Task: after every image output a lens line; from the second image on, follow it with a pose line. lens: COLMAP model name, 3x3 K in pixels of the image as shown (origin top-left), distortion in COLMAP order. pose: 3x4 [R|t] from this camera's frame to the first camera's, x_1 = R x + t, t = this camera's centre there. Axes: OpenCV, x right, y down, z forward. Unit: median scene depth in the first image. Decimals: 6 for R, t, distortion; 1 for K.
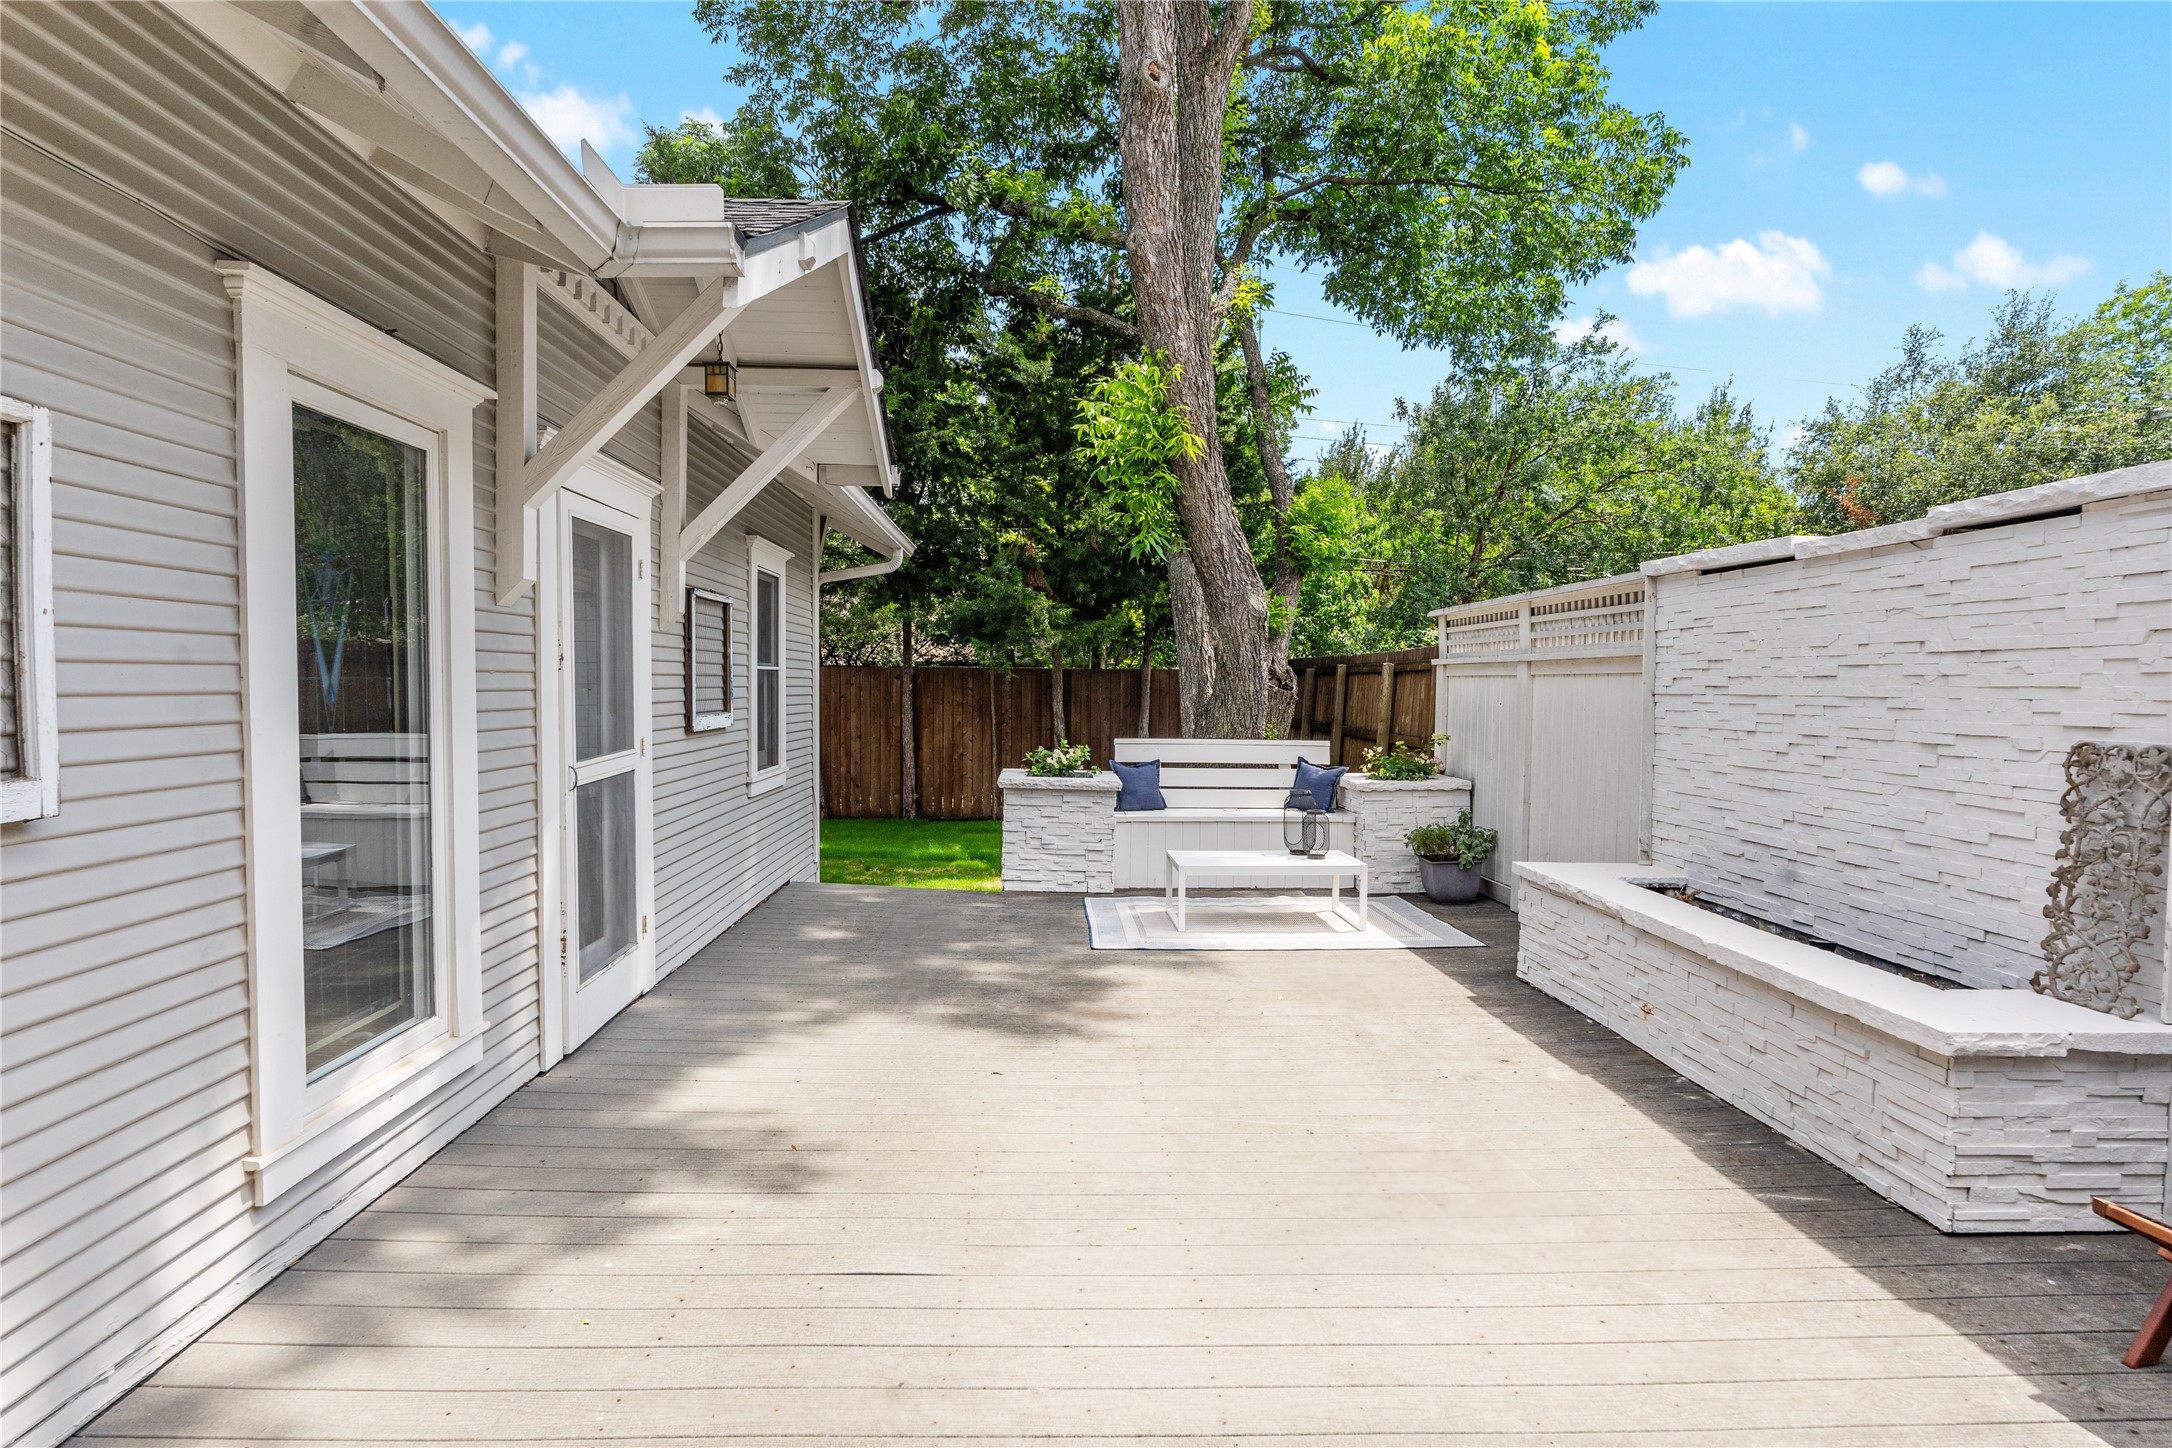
lens RADIAL K [[1107.9, 0, 1076.7], [0, 1107.9, 734.6], [0, 0, 1]] dist [-0.000510, 0.000026]
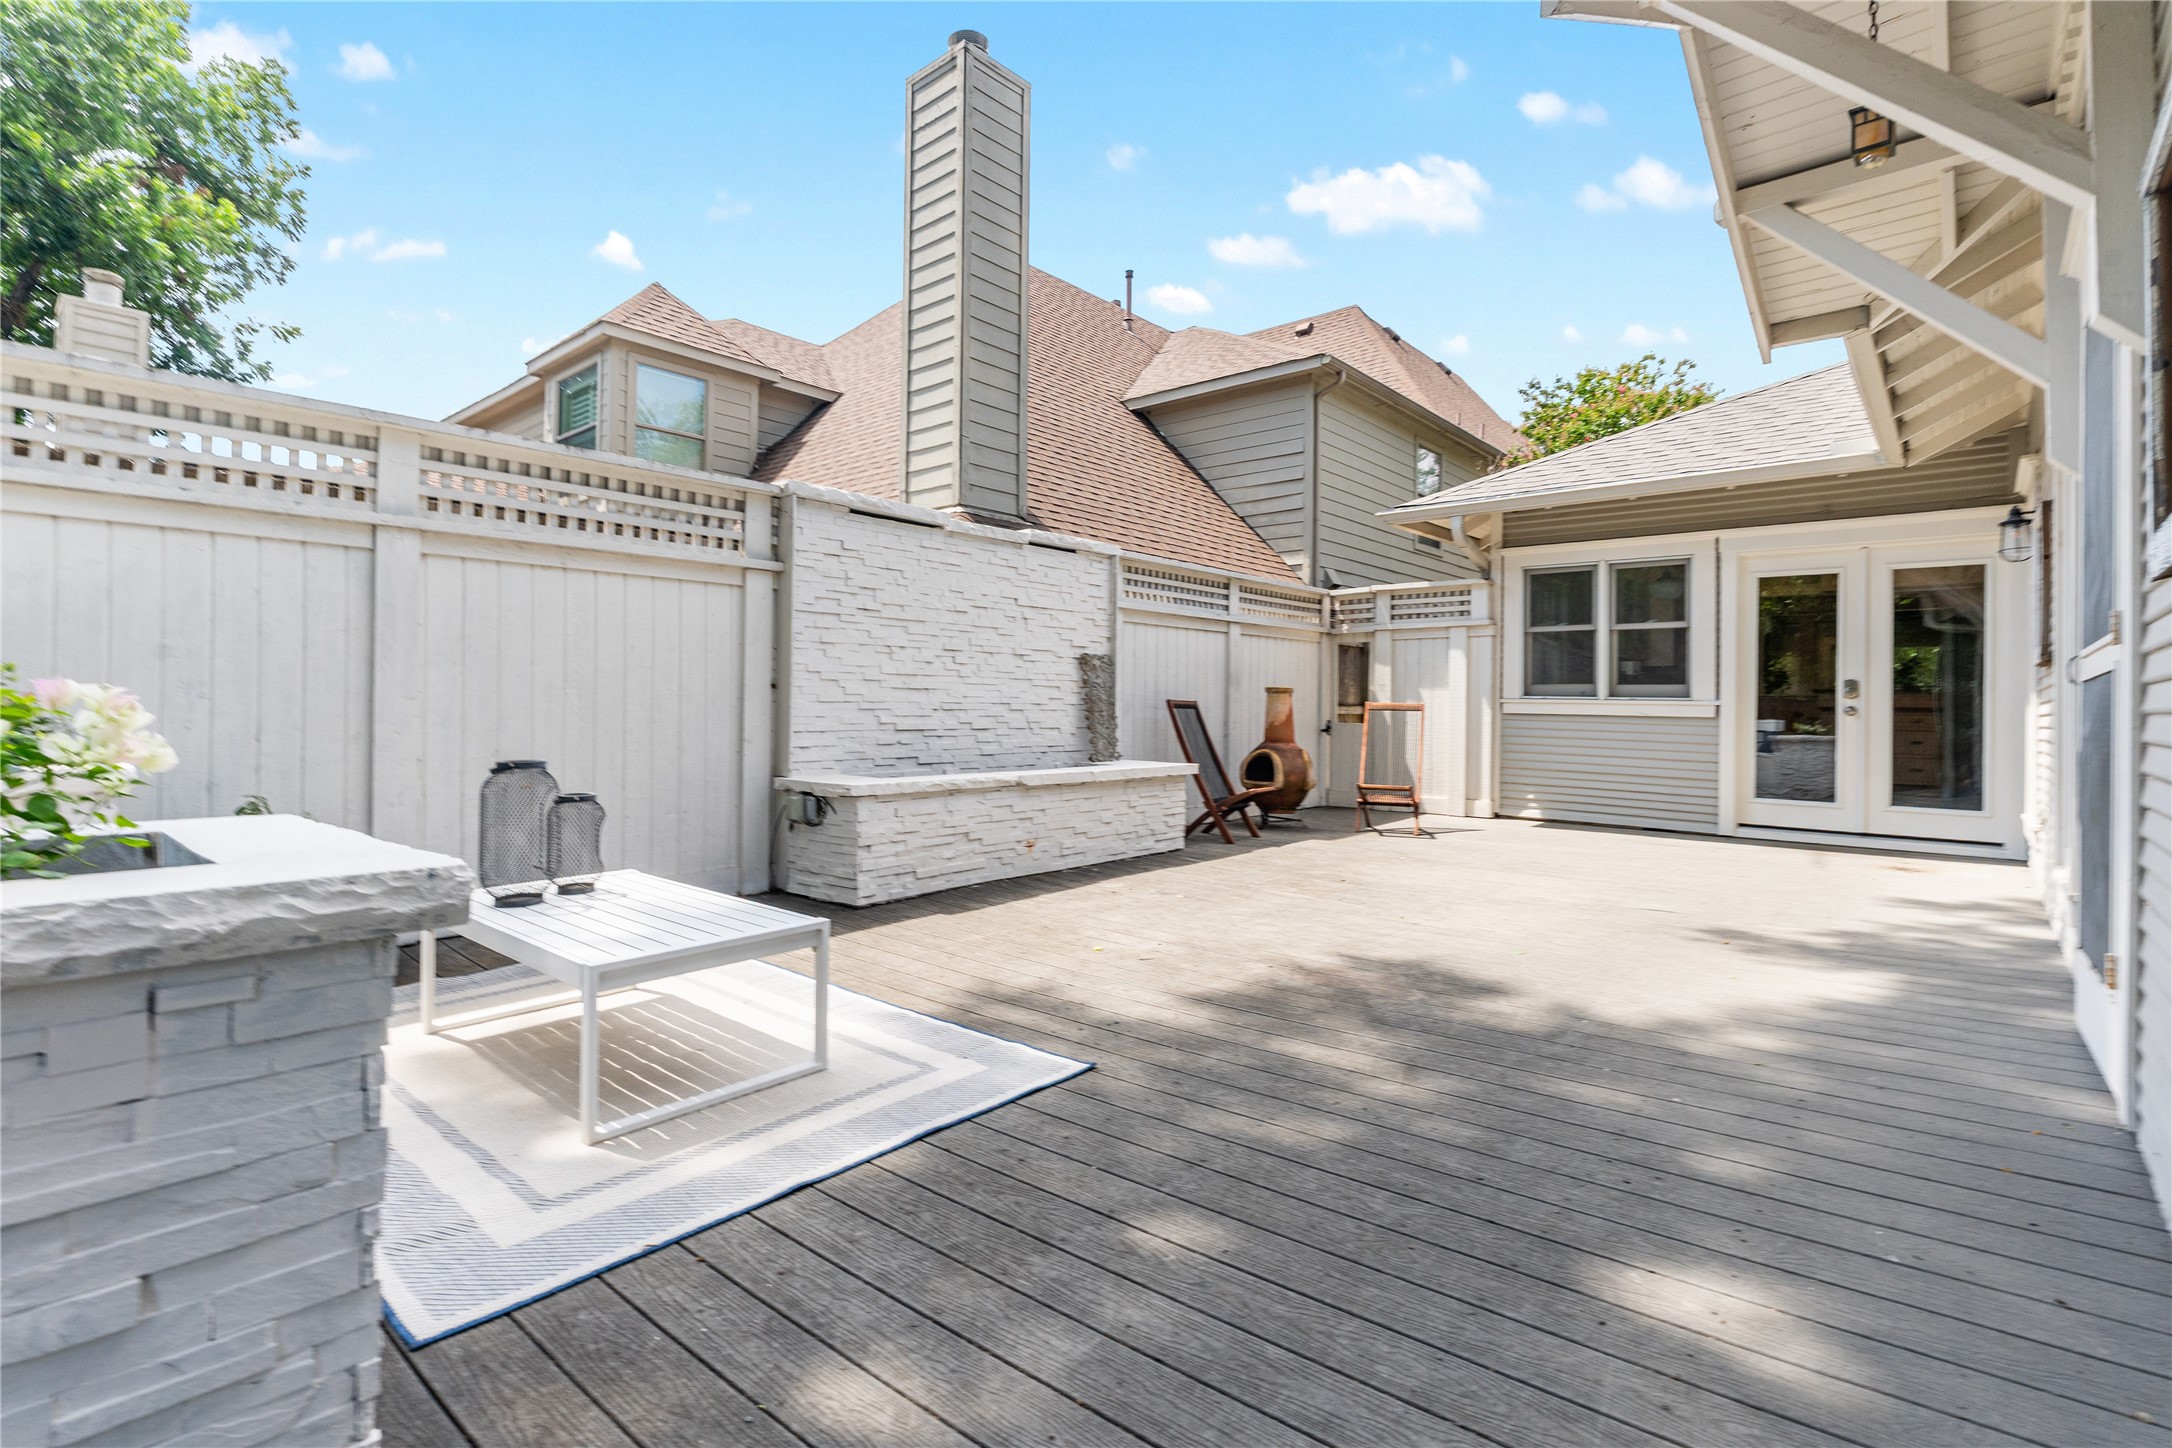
lens RADIAL K [[1045.3, 0, 1088.6], [0, 1045.3, 712.8], [0, 0, 1]] dist [0.000799, 0.000106]
pose [[-0.737423, -0.005570, 0.675409, -0.342315], [0.025542, 0.999021, 0.036126, 0.031555], [-0.674948, 0.043892, -0.736558, 1.534654]]
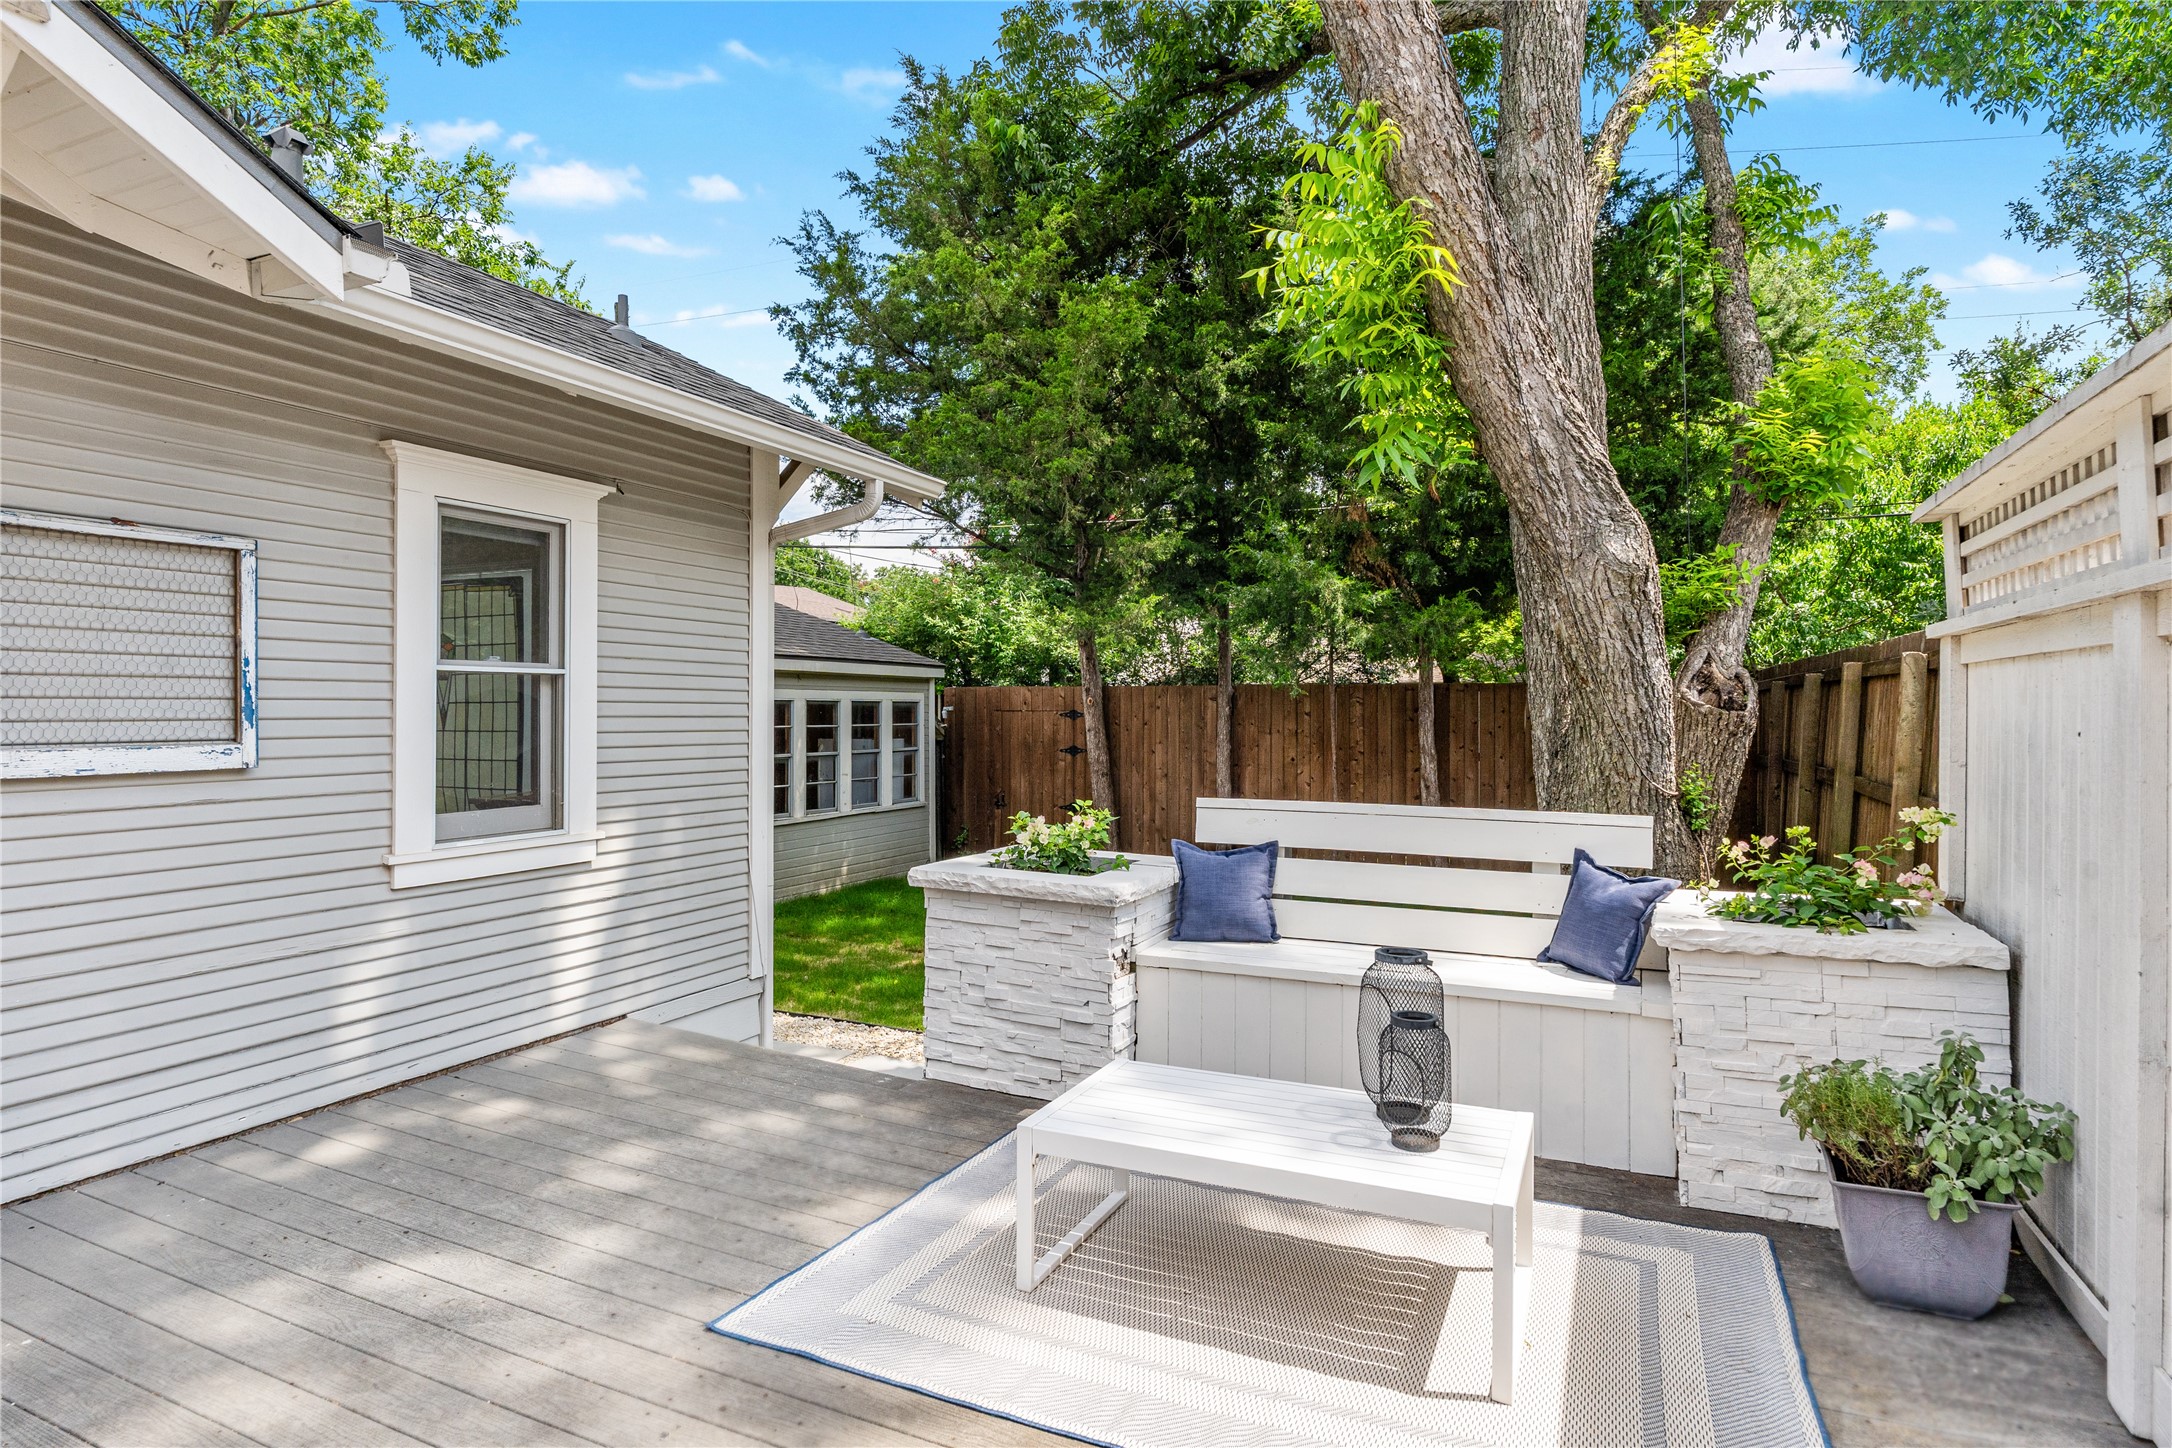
lens RADIAL K [[1166.3, 0, 1084.8], [0, 1166.3, 708.3], [0, 0, 1]] dist [0.000806, 0.000787]
pose [[0.892347, -0.006374, -0.451306, 0.260077], [-0.016282, 0.998795, -0.046299, -0.013383], [0.451057, 0.048663, 0.891168, 0.522367]]
